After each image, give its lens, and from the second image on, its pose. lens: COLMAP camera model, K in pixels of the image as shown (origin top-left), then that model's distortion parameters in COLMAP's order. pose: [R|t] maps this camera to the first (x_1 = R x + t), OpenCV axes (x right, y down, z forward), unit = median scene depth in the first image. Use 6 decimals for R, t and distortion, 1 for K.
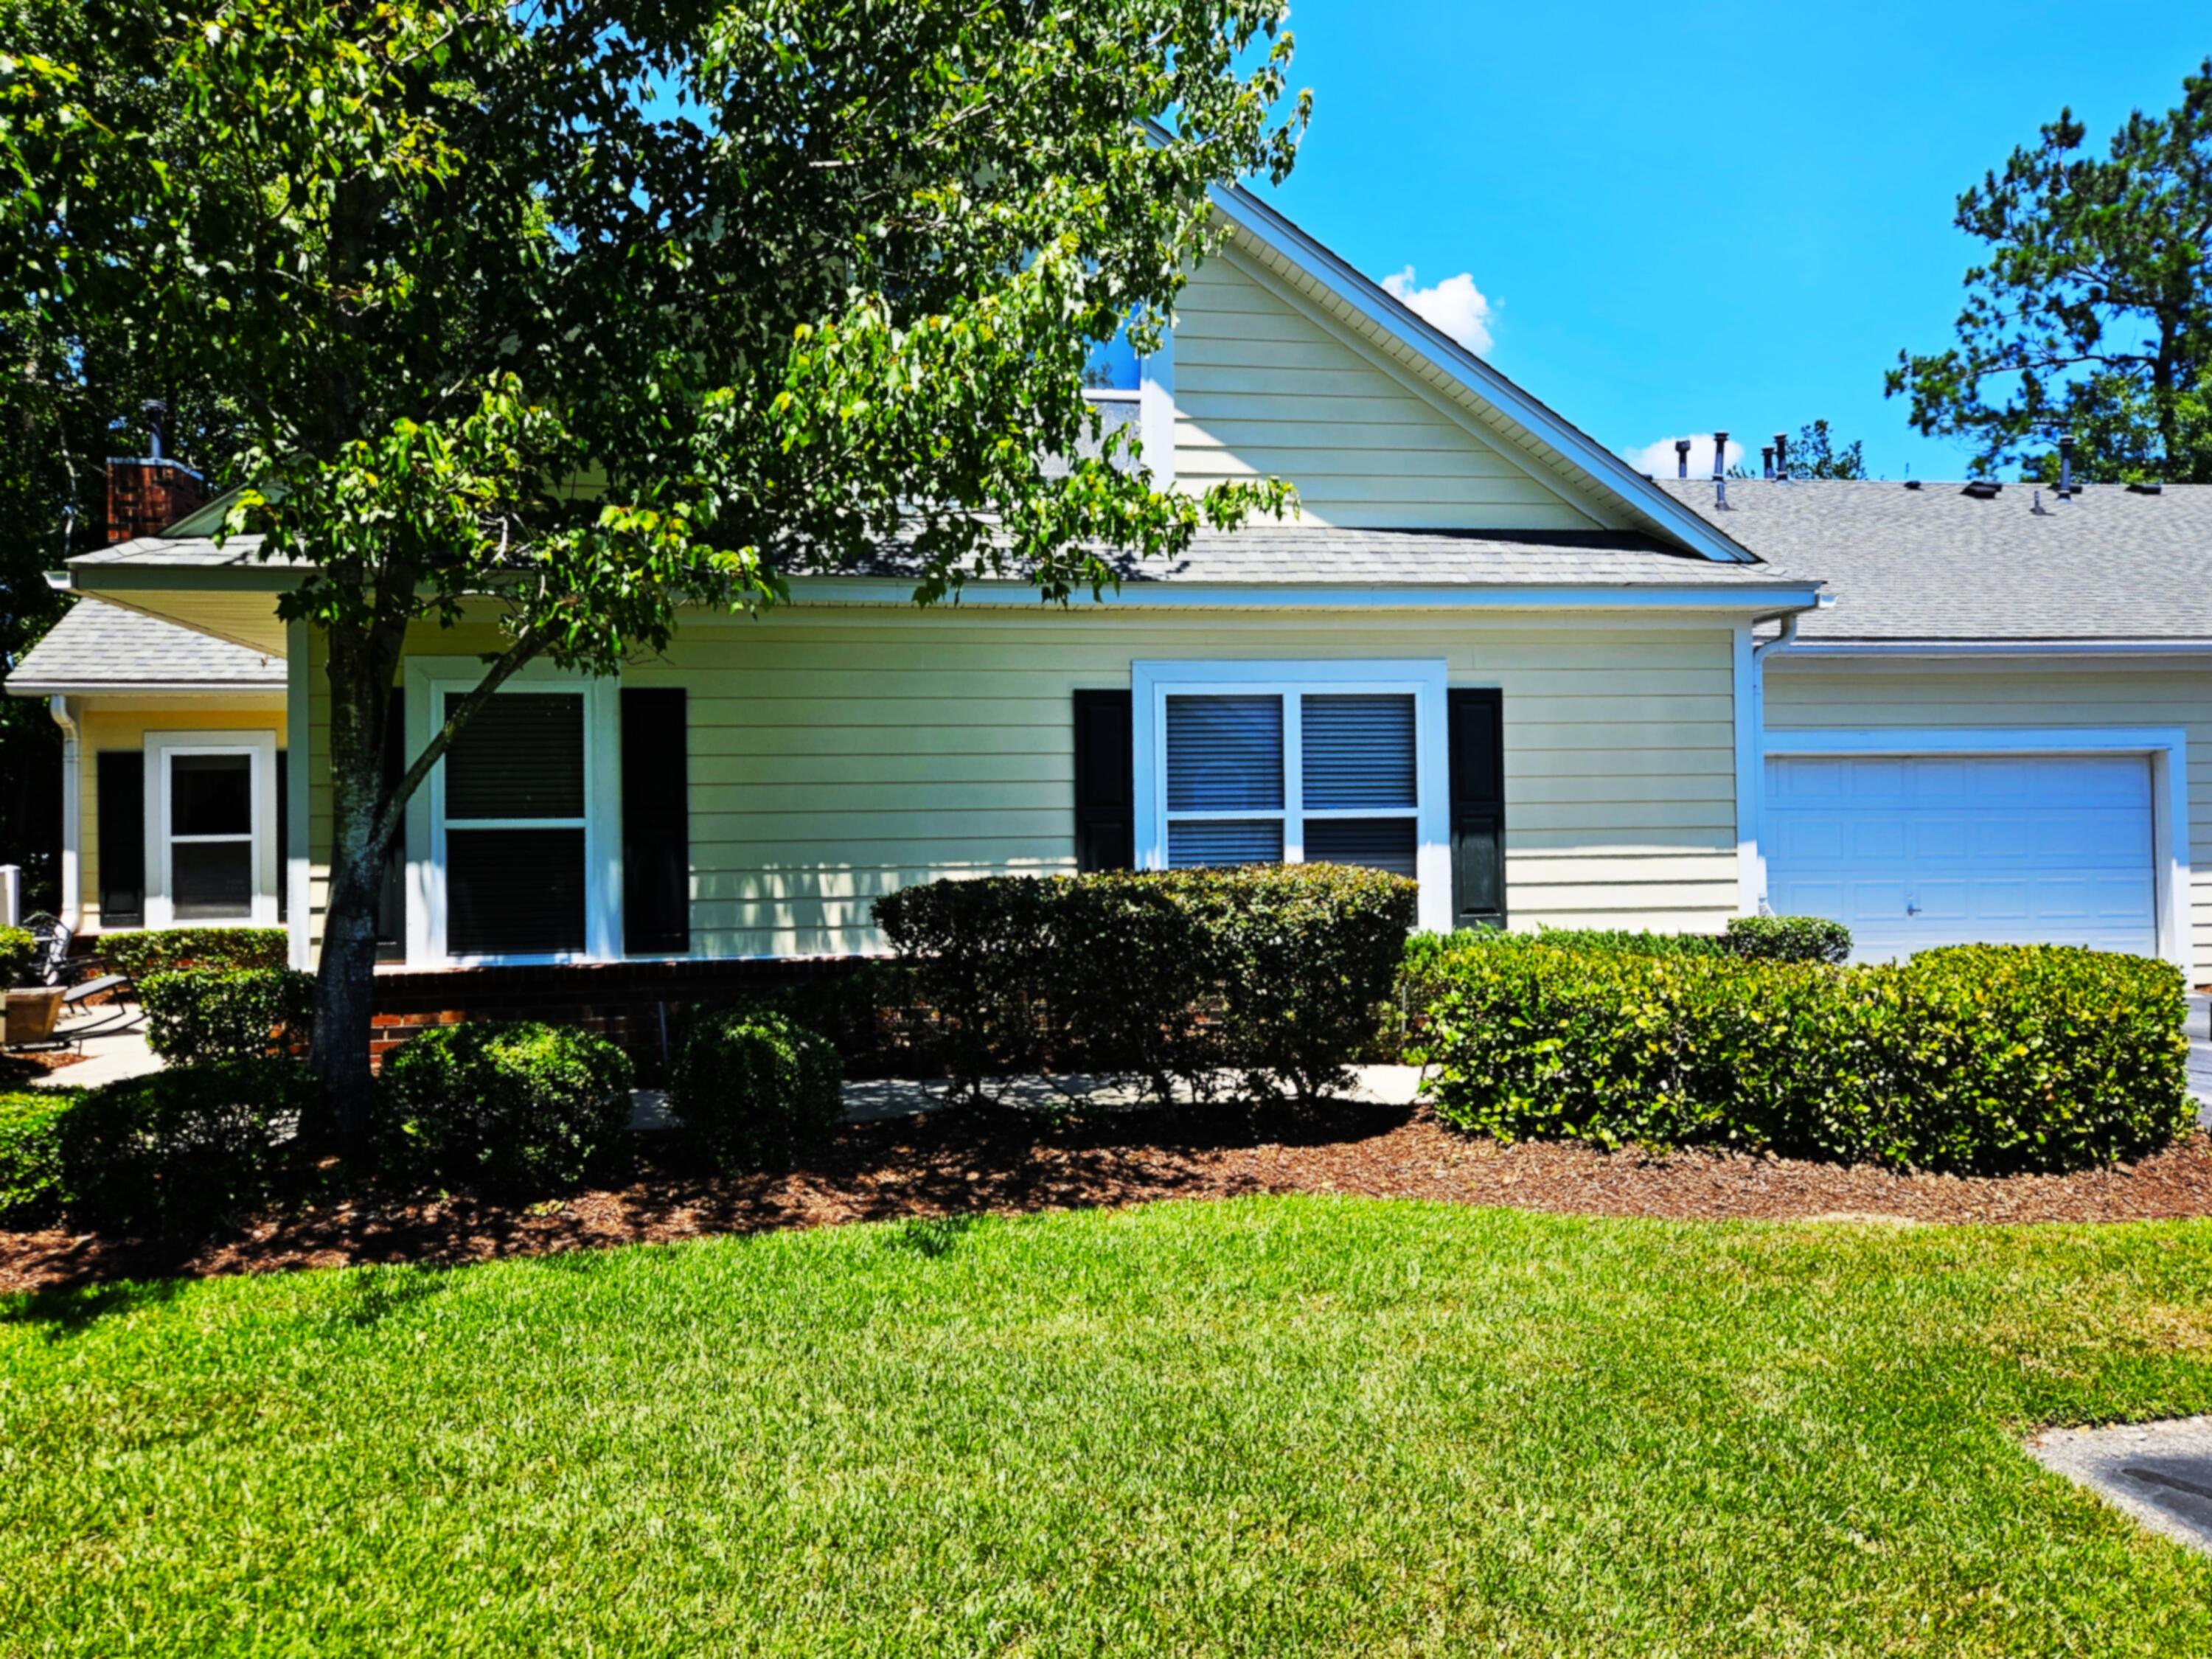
lens RADIAL K [[1519.8, 0, 1264.0], [0, 1519.8, 768.6], [0, 0, 1]] dist [0.050313, -0.041901]
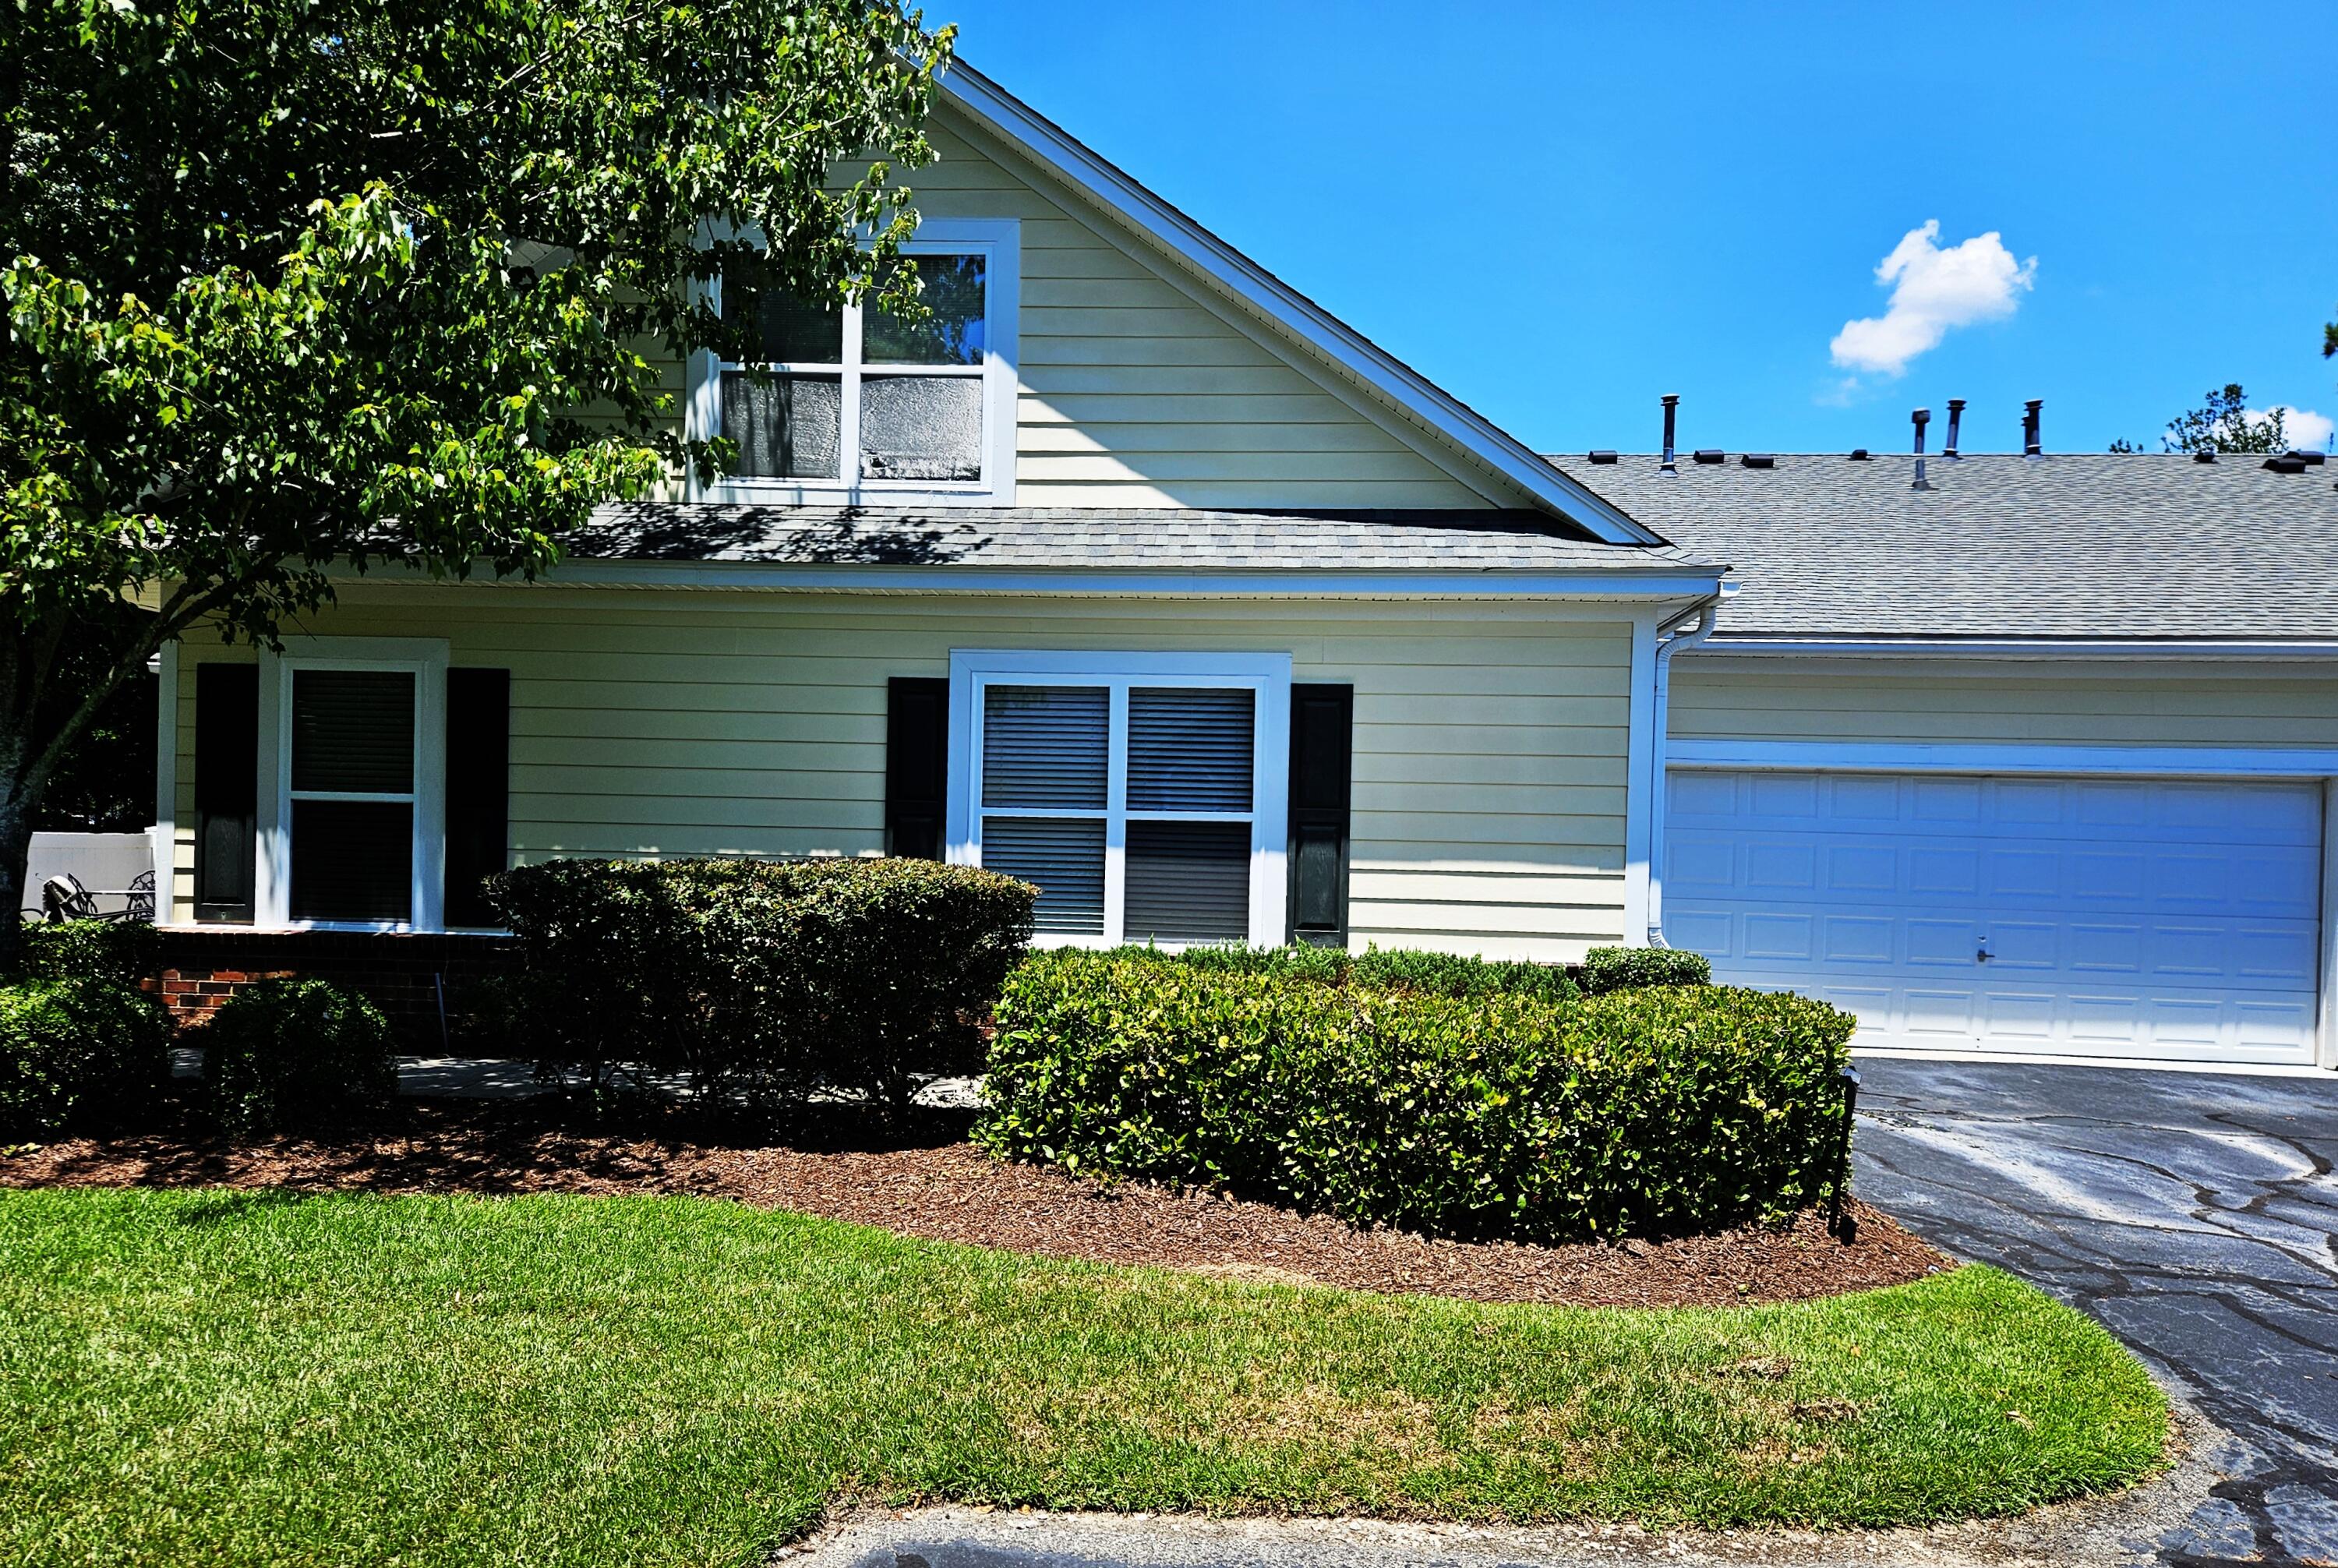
lens RADIAL K [[1582.8, 0, 1185.8], [0, 1582.8, 828.8], [0, 0, 1]] dist [0.054380, -0.008890]
pose [[0.976349, 0.035424, -0.213276, 0.271845], [-0.028091, 0.998909, 0.037313, 0.001094], [0.214365, -0.030439, 0.976279, 0.048192]]
